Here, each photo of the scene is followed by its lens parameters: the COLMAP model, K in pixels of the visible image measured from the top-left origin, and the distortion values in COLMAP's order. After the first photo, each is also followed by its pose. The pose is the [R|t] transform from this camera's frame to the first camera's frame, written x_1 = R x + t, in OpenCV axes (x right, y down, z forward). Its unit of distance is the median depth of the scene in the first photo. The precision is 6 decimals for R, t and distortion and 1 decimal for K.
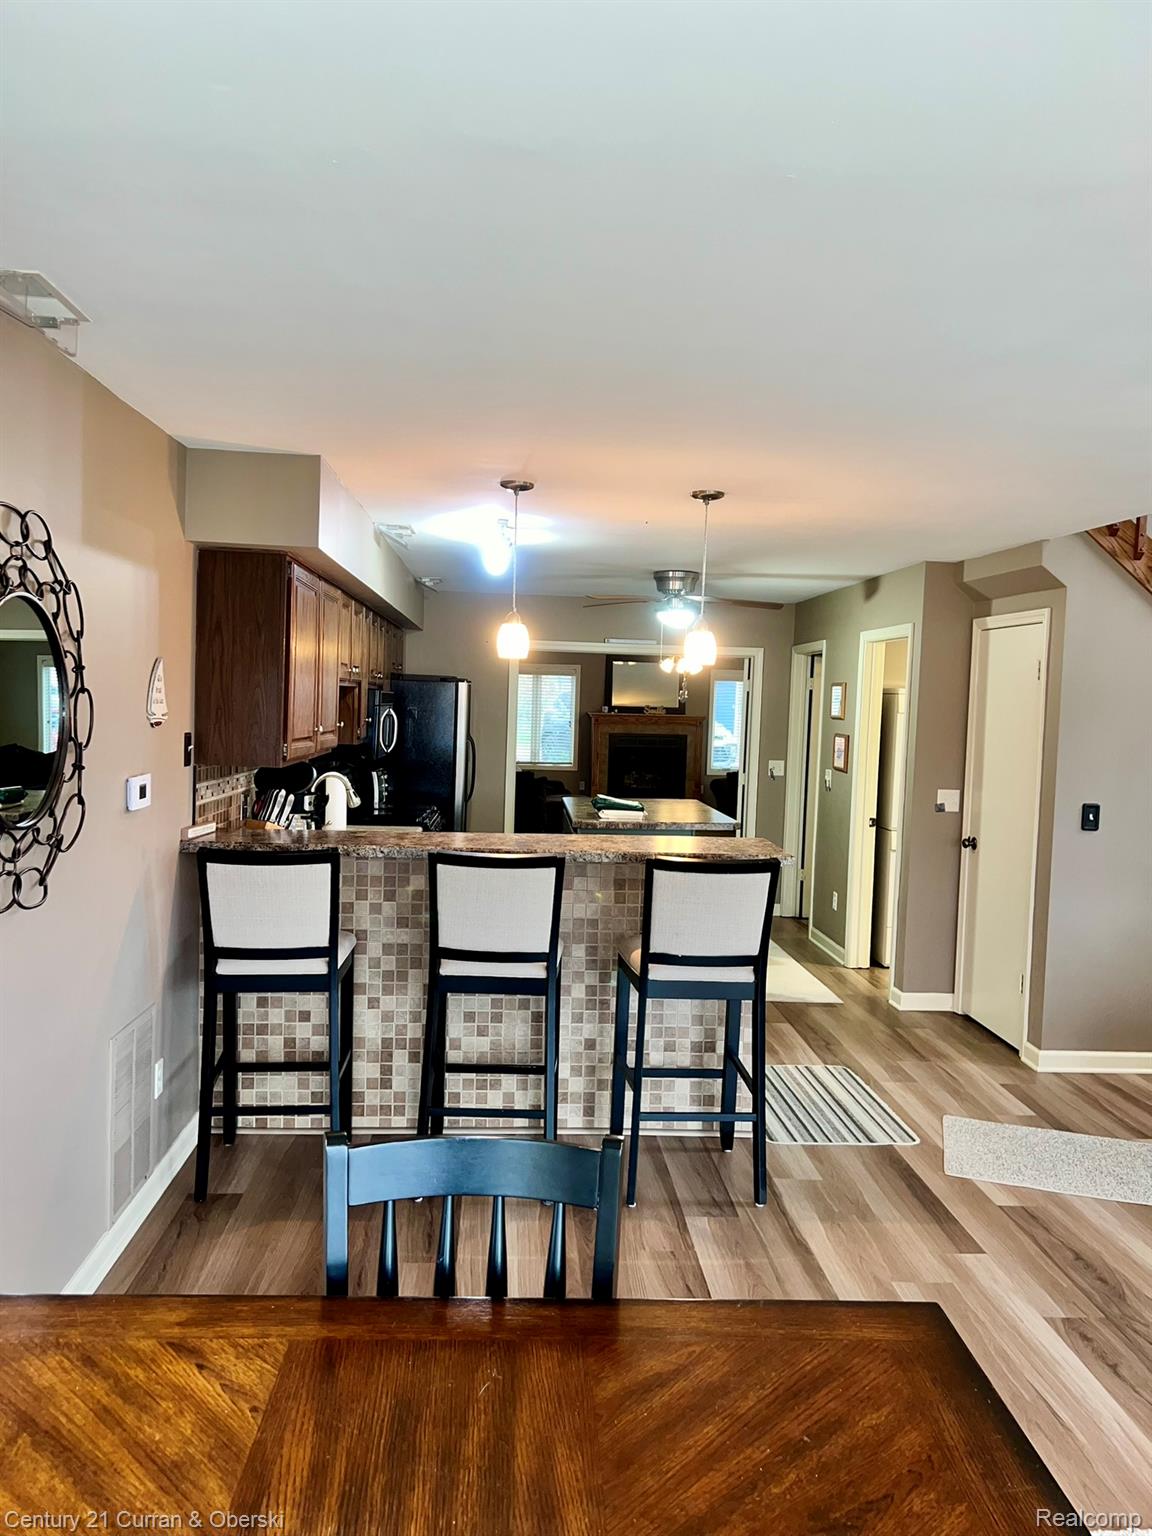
lens RADIAL K [[1178.2, 0, 575.5], [0, 1178.2, 769.1], [0, 0, 1]] dist [0.065712, -0.051141]
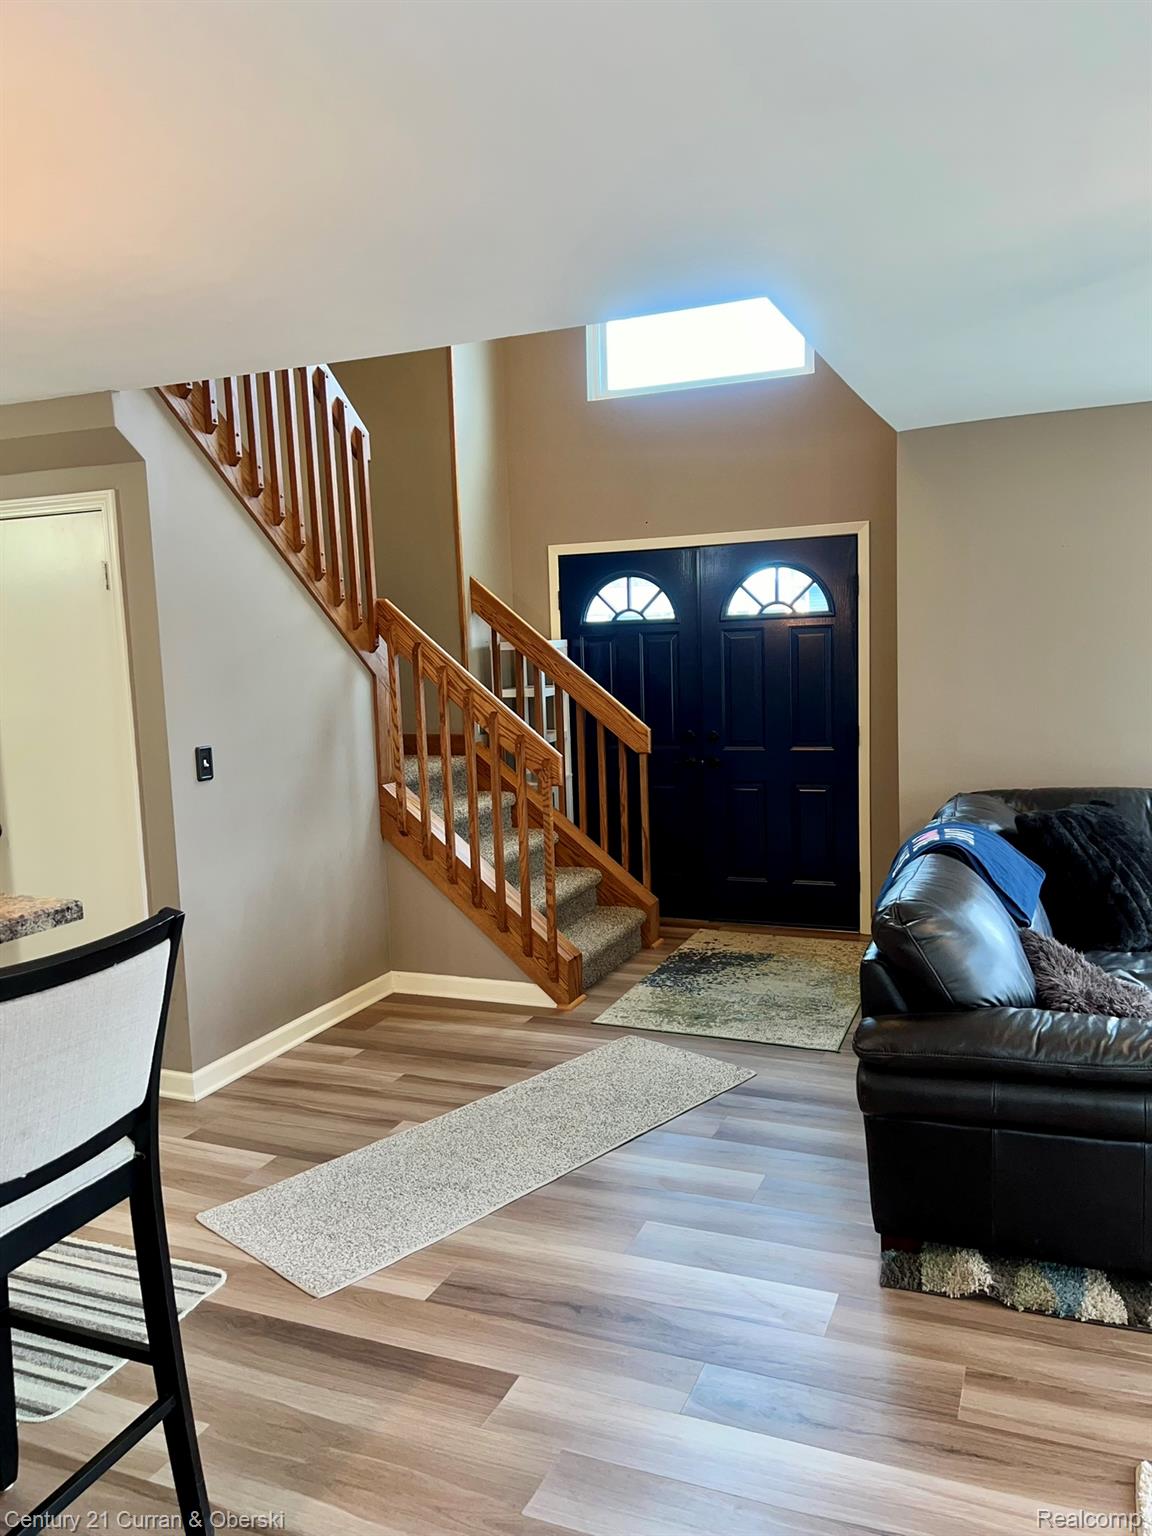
lens RADIAL K [[1178.2, 0, 572.8], [0, 1178.2, 767.5], [0, 0, 1]] dist [0.065712, -0.051141]
pose [[0.458469, -0.155555, 0.874991, -0.164569], [0.110955, 0.986878, 0.117309, -0.025699], [-0.881757, 0.043302, 0.469713, 0.491333]]
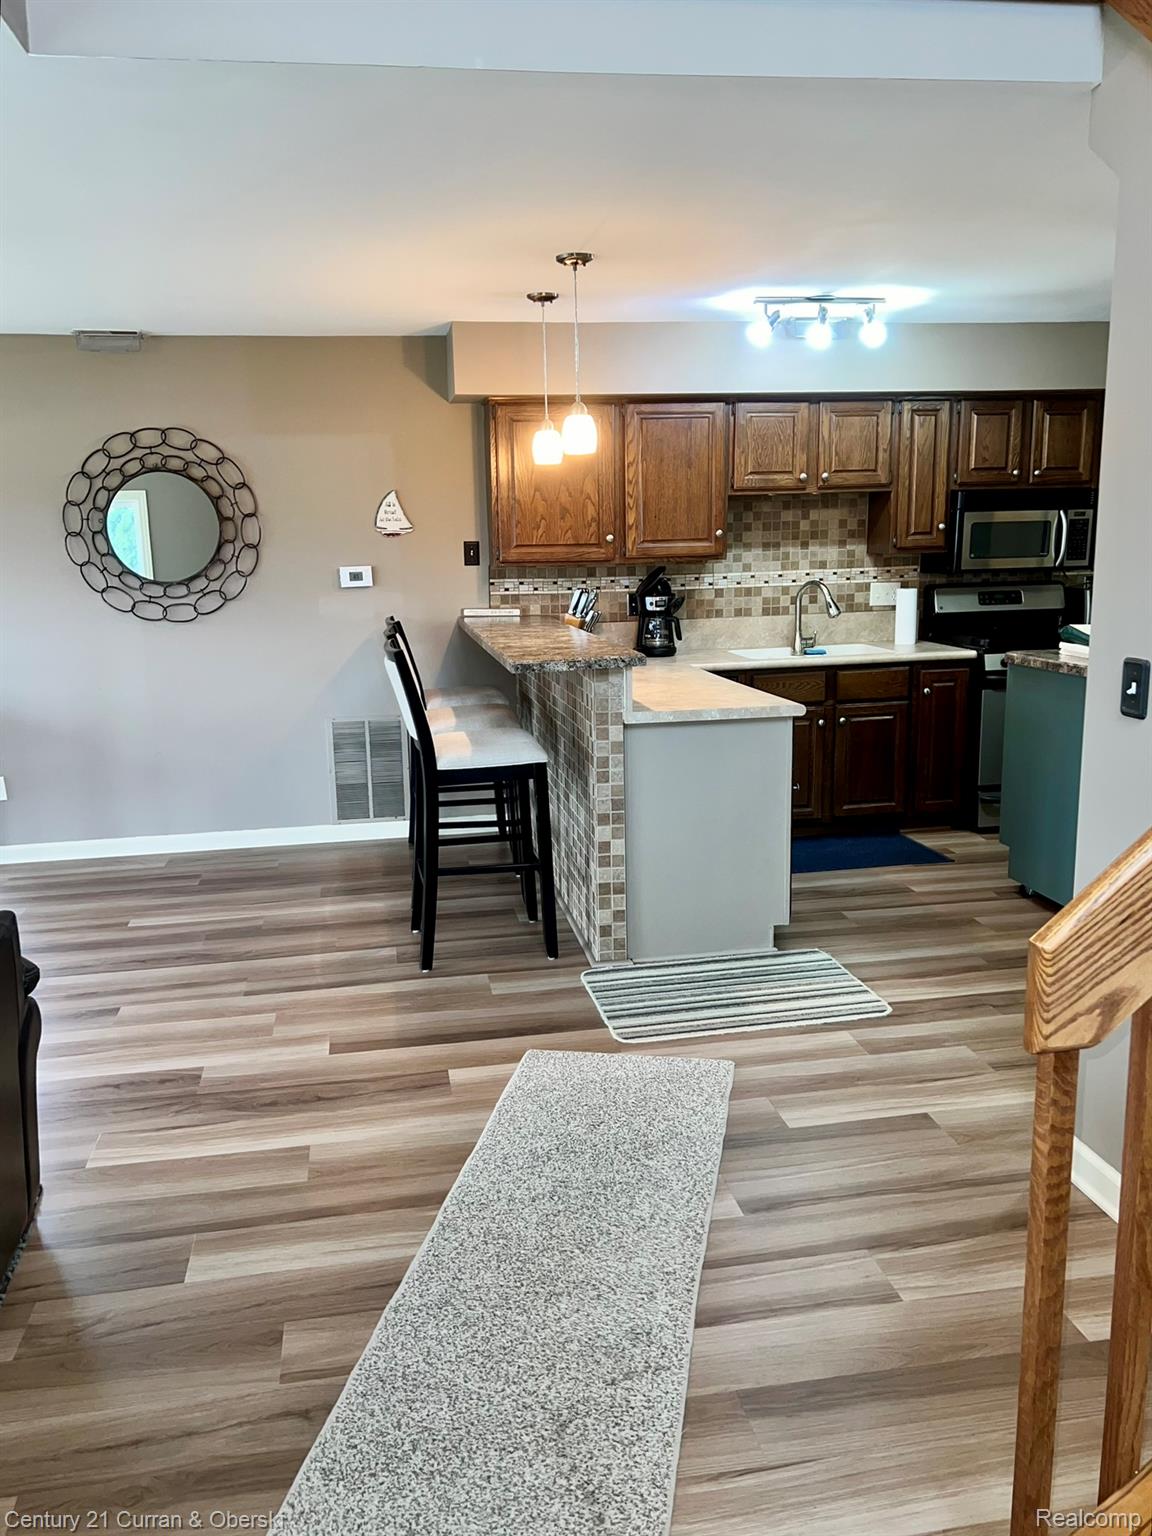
lens RADIAL K [[1178.2, 0, 574.9], [0, 1178.2, 800.1], [0, 0, 1]] dist [0.065712, -0.051141]
pose [[0.104831, 0.189102, -0.976346, 1.018391], [-0.039341, 0.981775, 0.185929, 0.005169], [0.993712, 0.018920, 0.110360, 0.862277]]
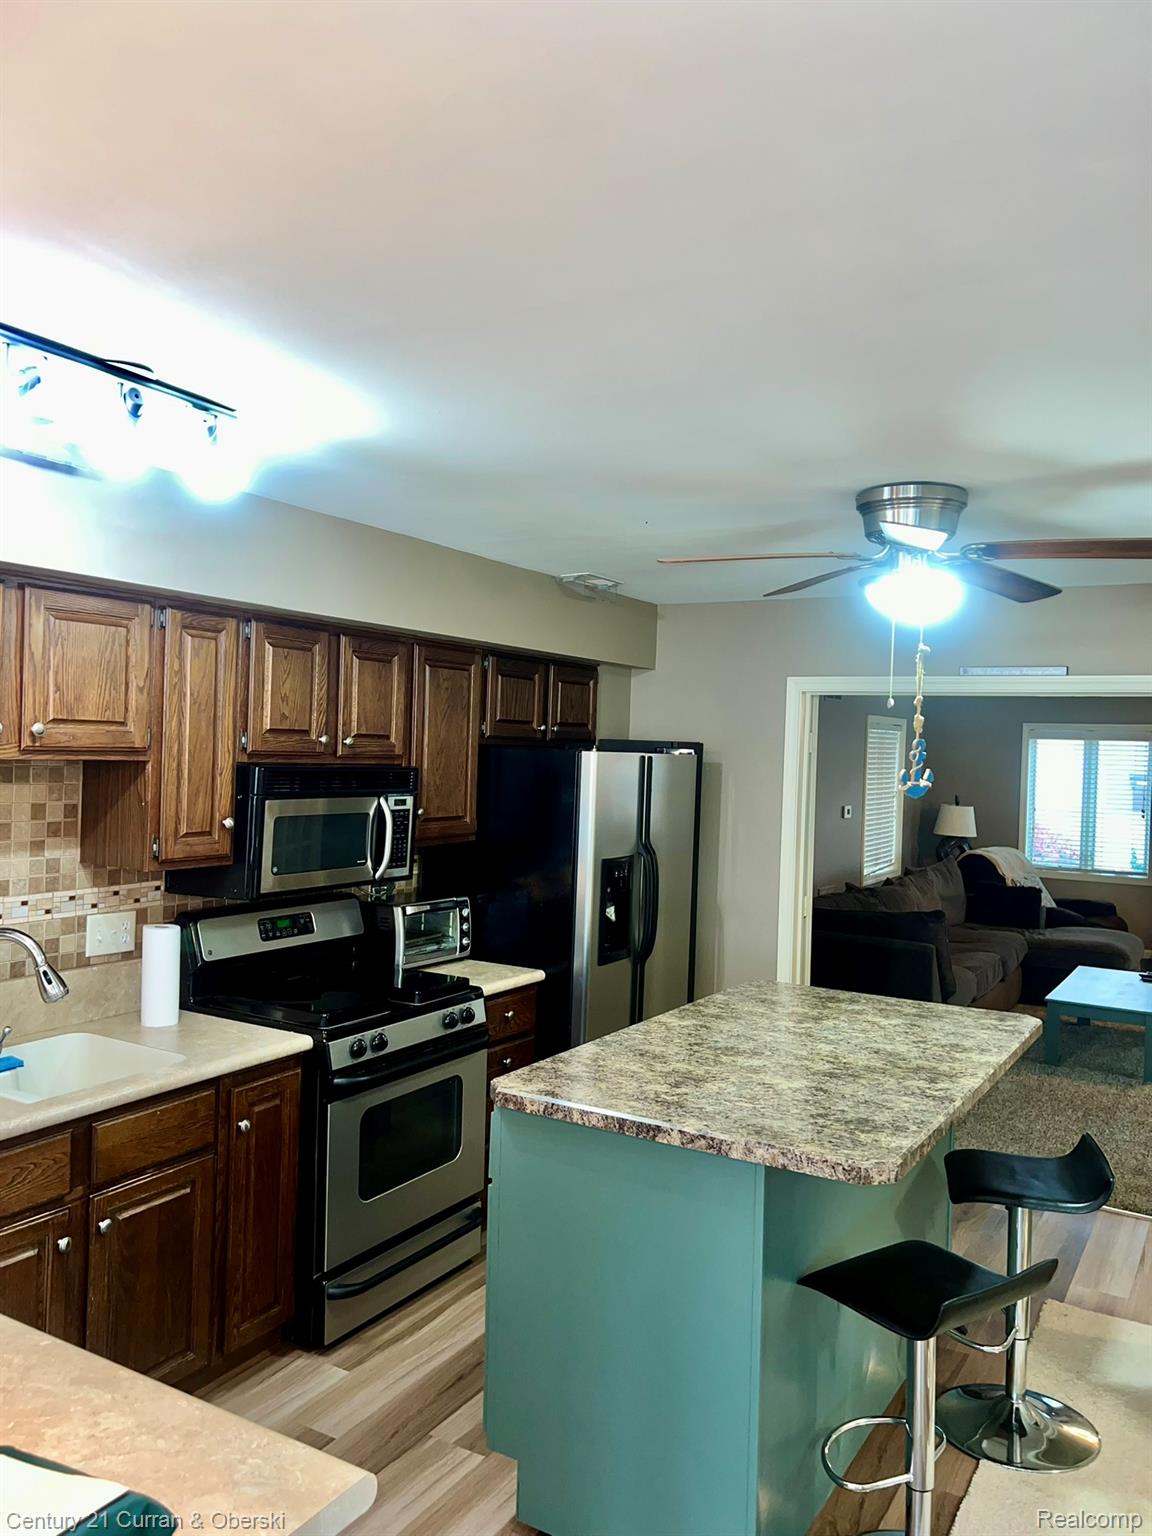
lens RADIAL K [[1178.2, 0, 559.4], [0, 1178.2, 768.7], [0, 0, 1]] dist [0.065712, -0.051141]
pose [[0.817038, 0.009629, -0.576503, 0.386846], [-0.045477, 0.997822, -0.047784, -0.065542], [0.574787, 0.065259, 0.815697, 0.899107]]
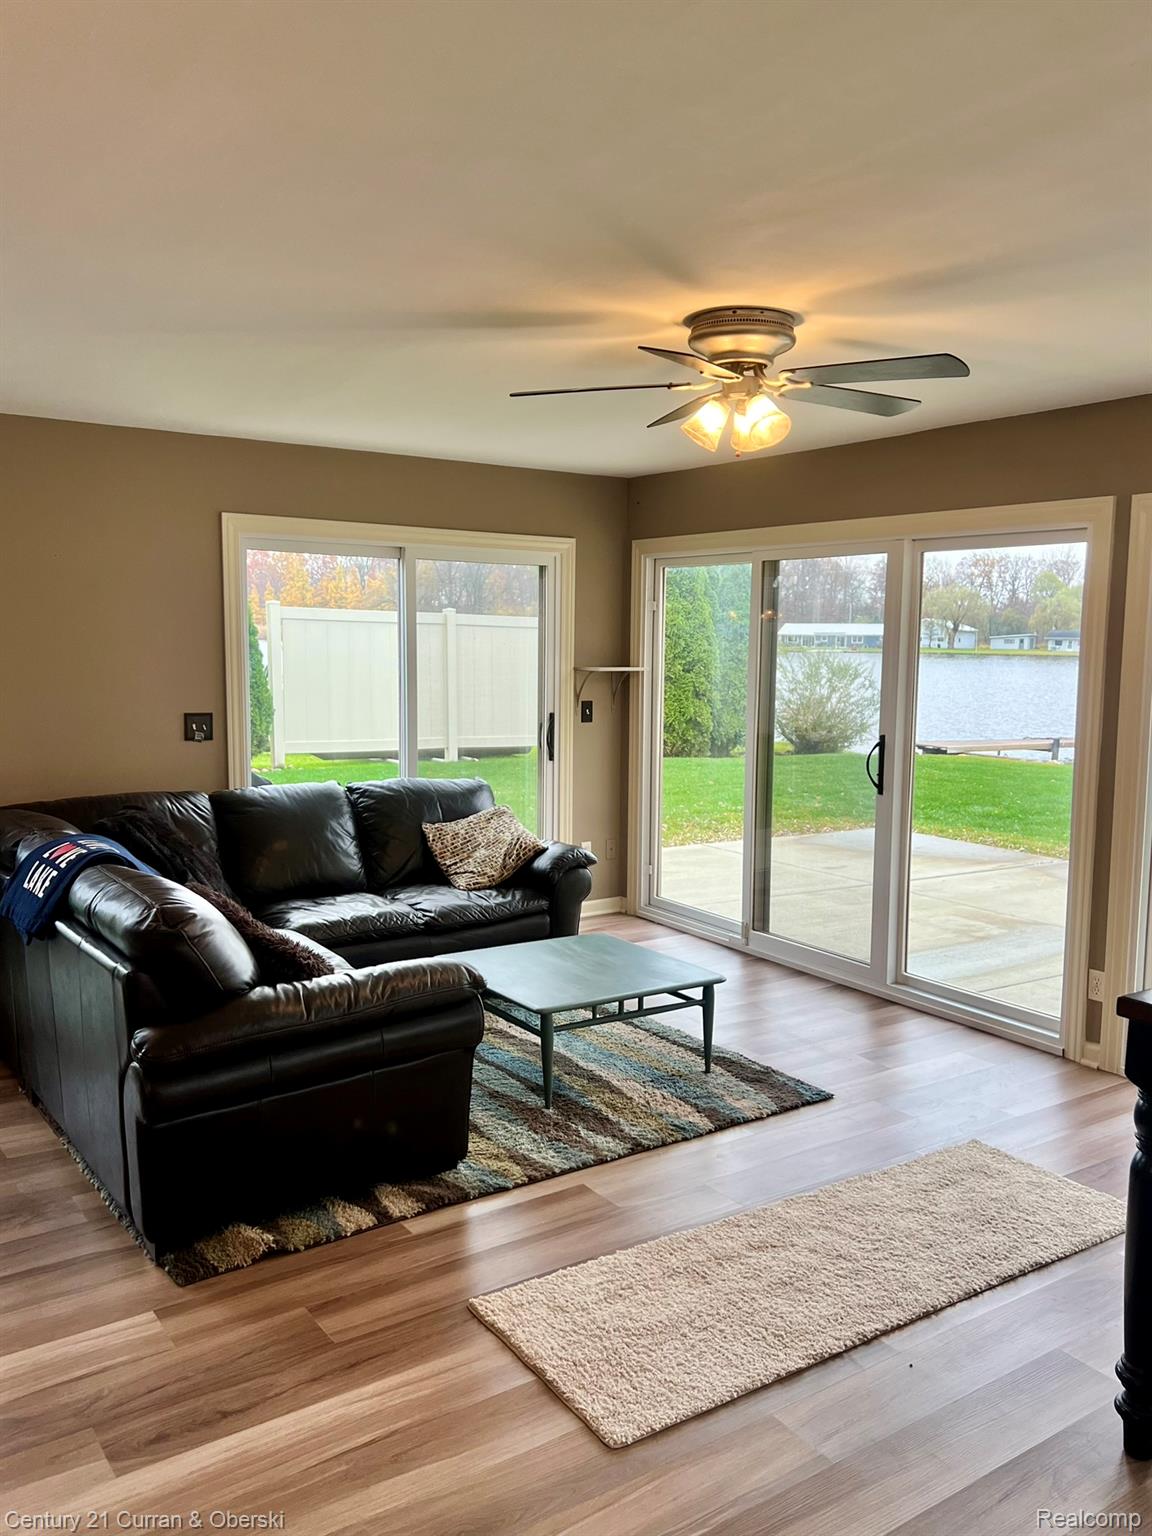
lens RADIAL K [[1253.2, 0, 567.9], [0, 1253.2, 781.7], [0, 0, 1]] dist [0.032744, 0.002260]
pose [[-0.498038, -0.141501, 0.855532, -0.215333], [0.026972, 0.983591, 0.178384, -0.039045], [-0.866736, 0.111918, -0.486049, 0.773281]]
